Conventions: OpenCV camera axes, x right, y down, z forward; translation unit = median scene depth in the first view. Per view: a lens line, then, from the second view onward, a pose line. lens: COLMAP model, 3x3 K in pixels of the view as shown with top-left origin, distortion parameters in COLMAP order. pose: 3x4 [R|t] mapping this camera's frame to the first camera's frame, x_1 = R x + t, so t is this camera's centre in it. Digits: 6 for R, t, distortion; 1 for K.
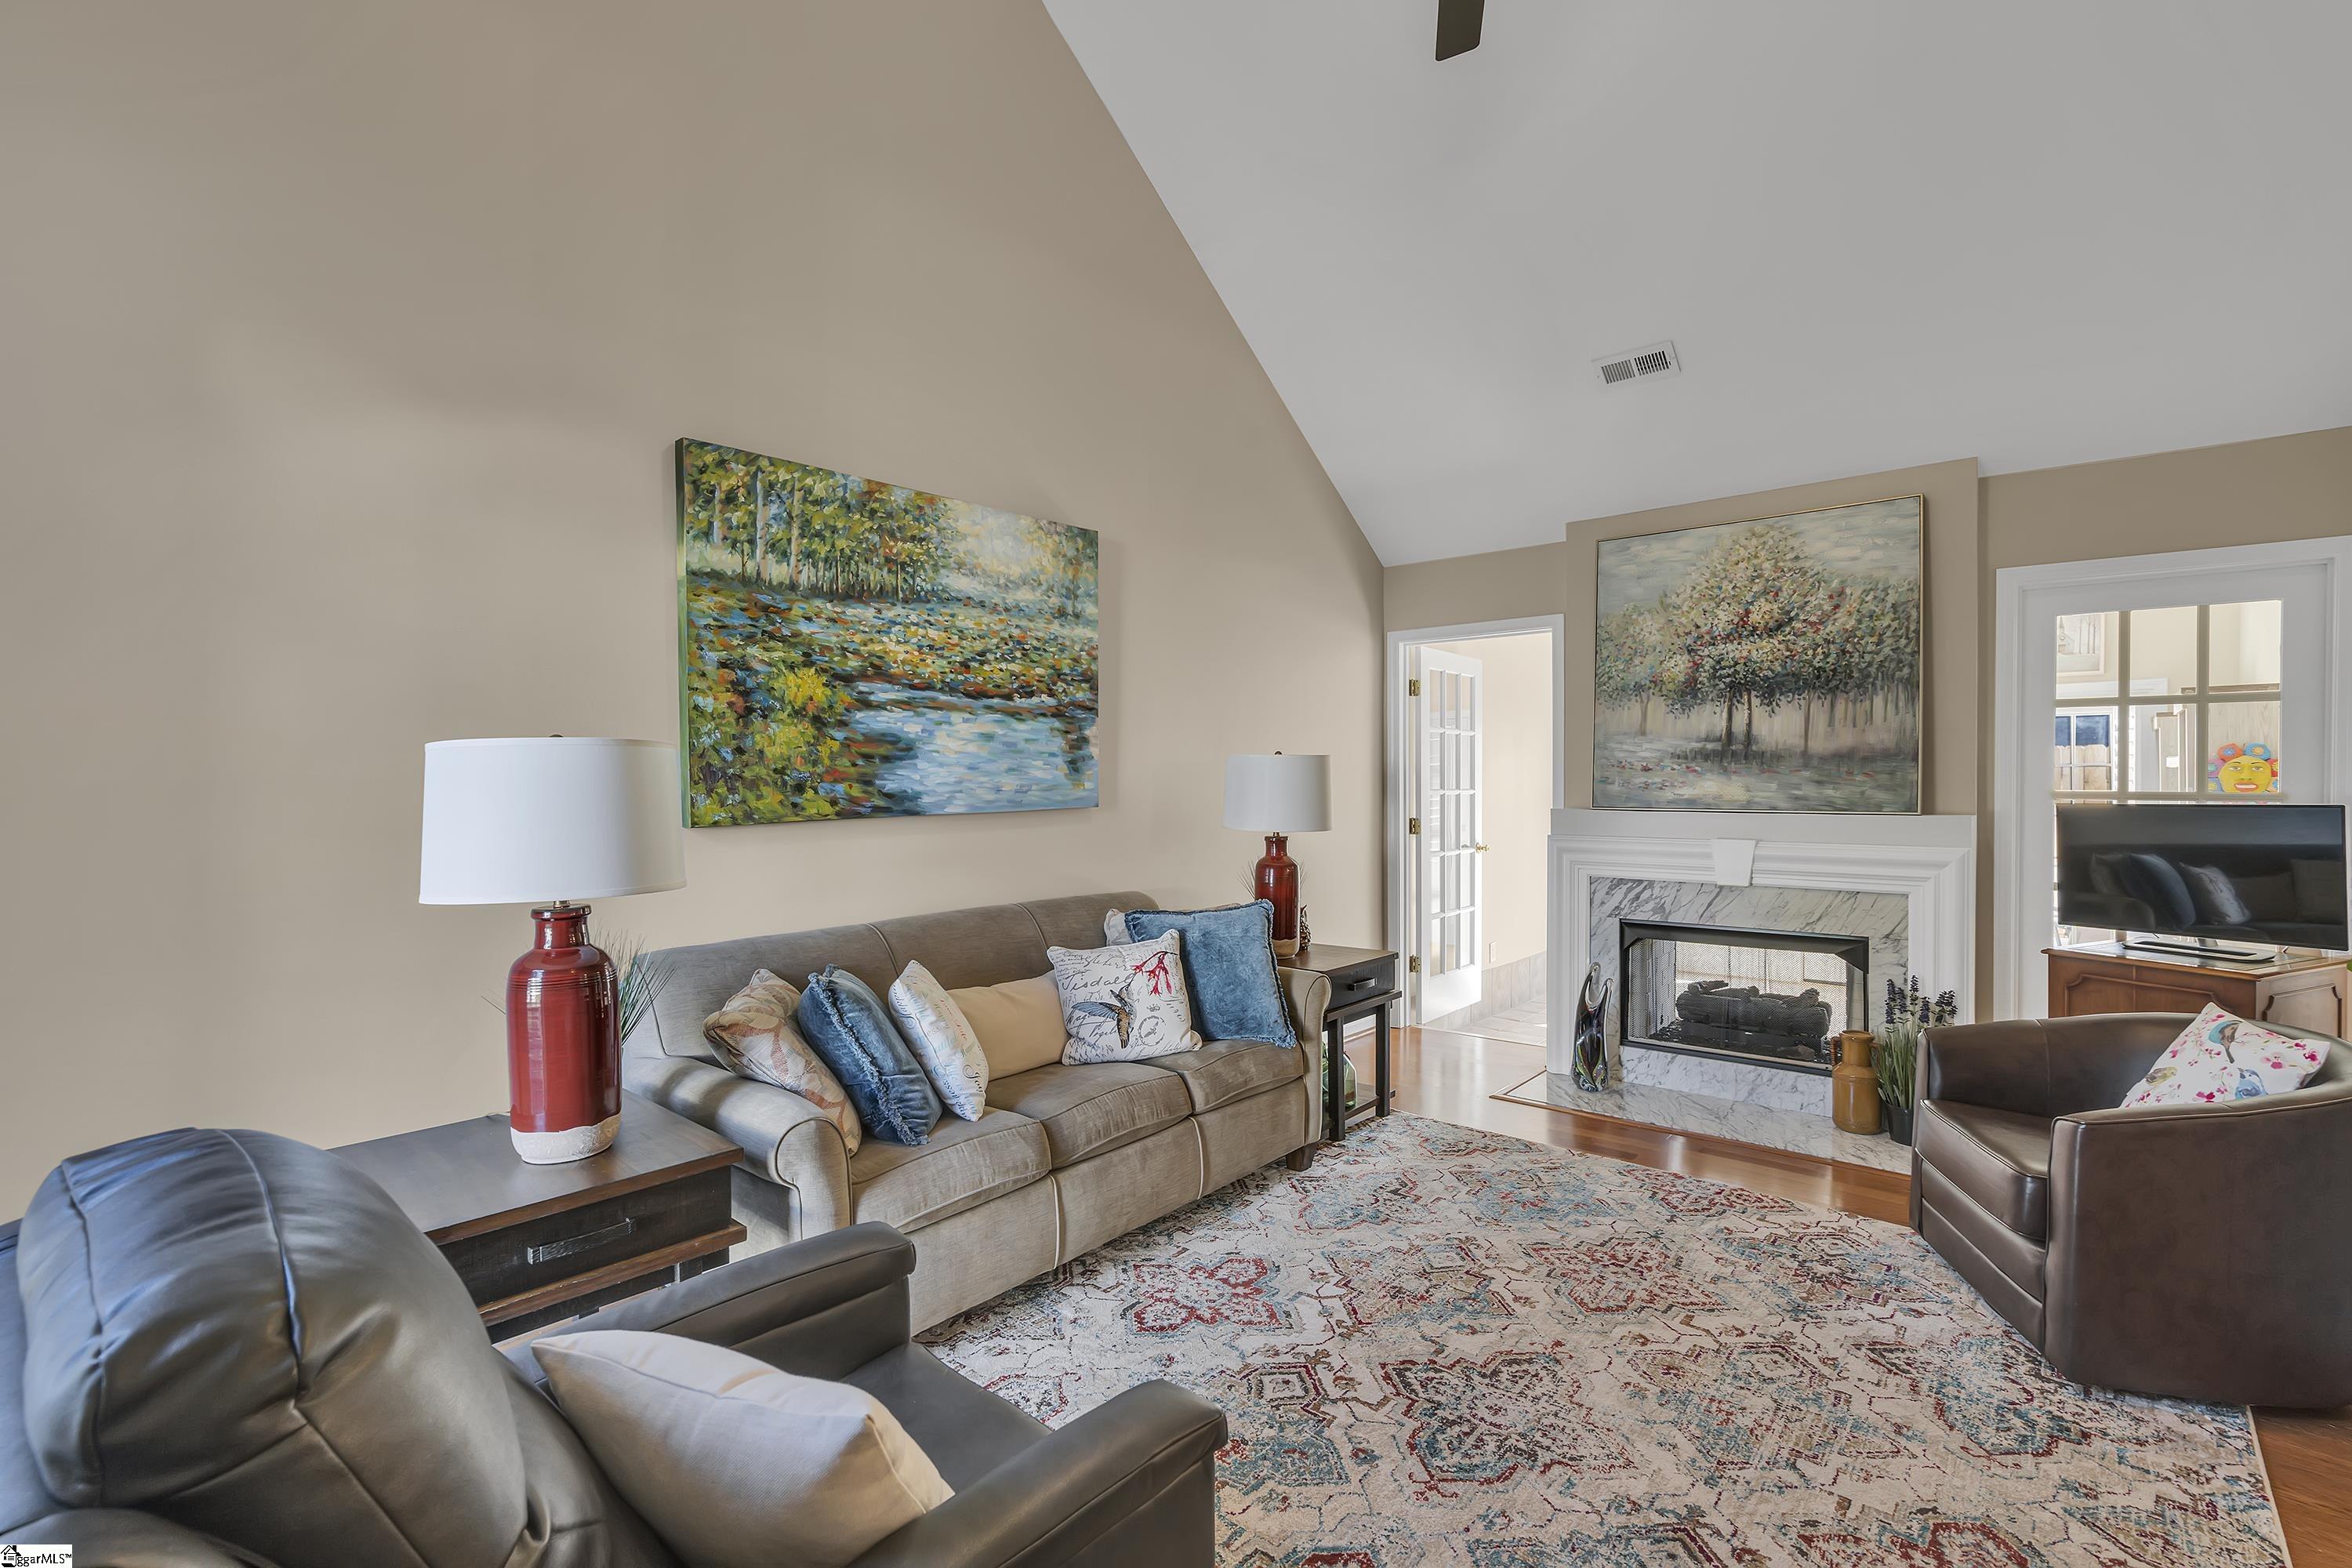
lens RADIAL K [[1054.0, 0, 1176.0], [0, 1054.0, 784.0], [0, 0, 1]] dist [-0.001661, 0.000915]
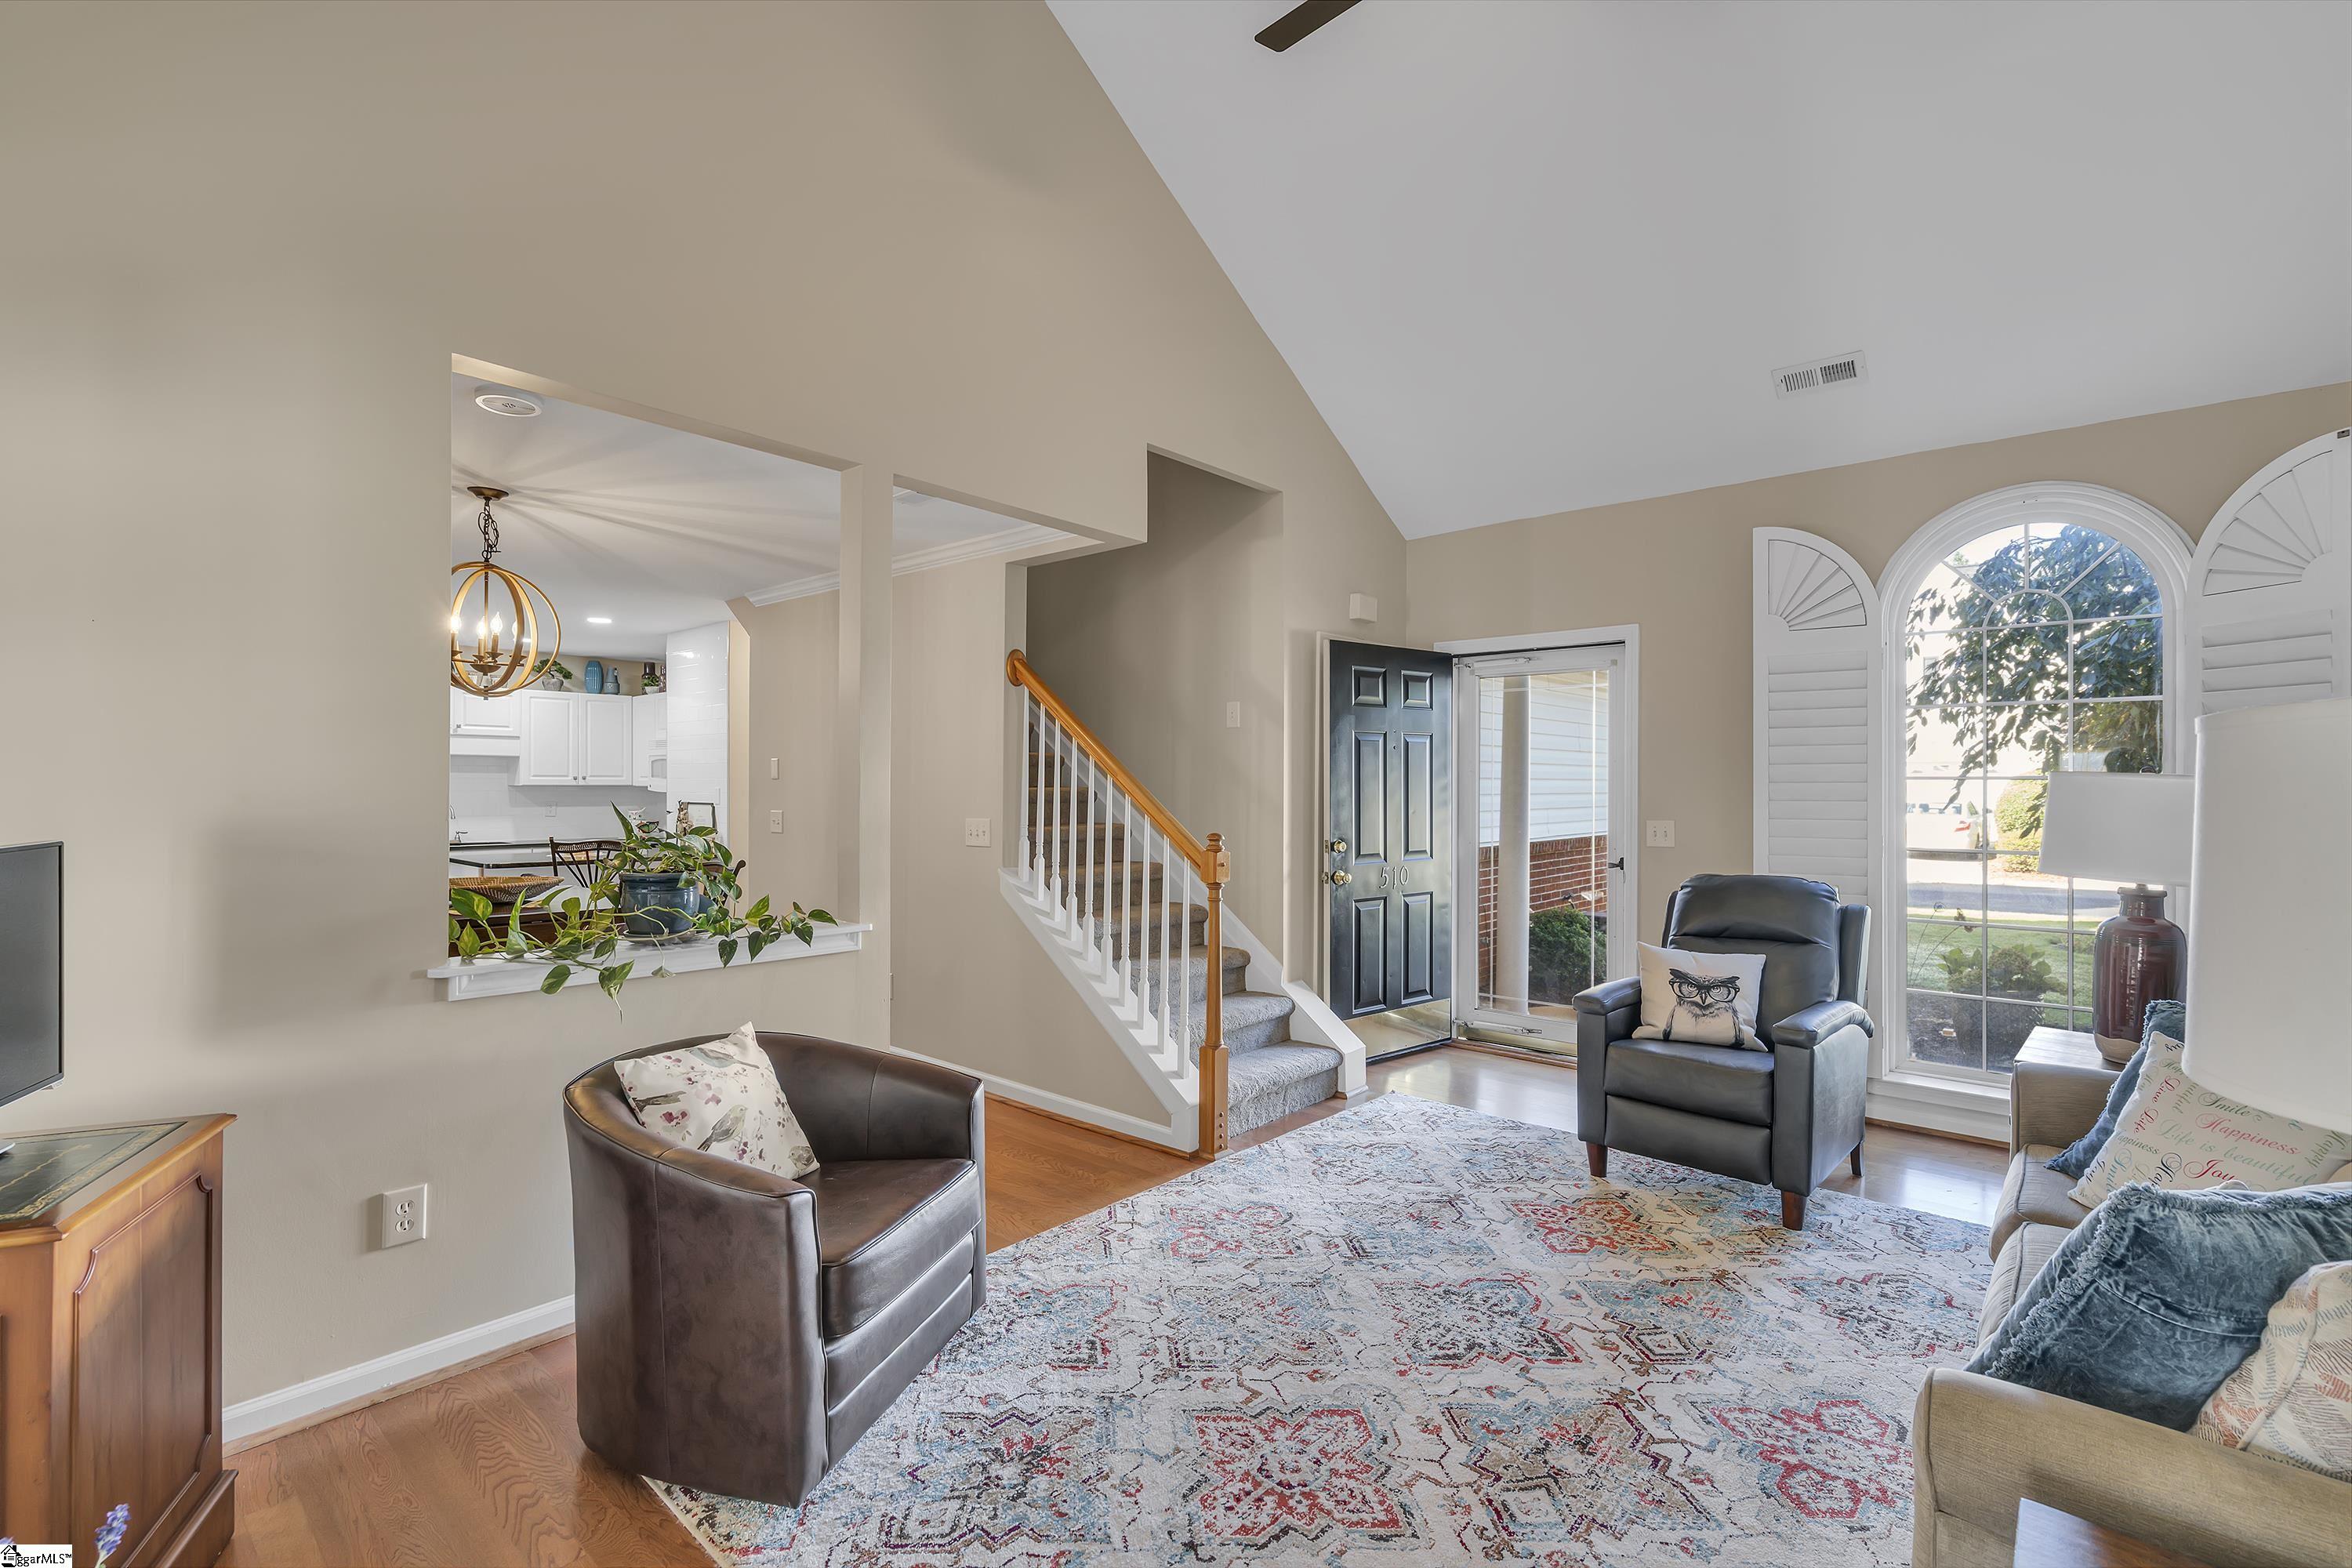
lens RADIAL K [[1055.4, 0, 1176.0], [0, 1055.4, 784.0], [0, 0, 1]] dist [-0.002643, -0.000054]
pose [[-0.999827, -0.002856, 0.018363, 0.400444], [-0.002690, 0.999956, 0.009035, -0.018744], [-0.018388, 0.008984, -0.999791, 1.421541]]
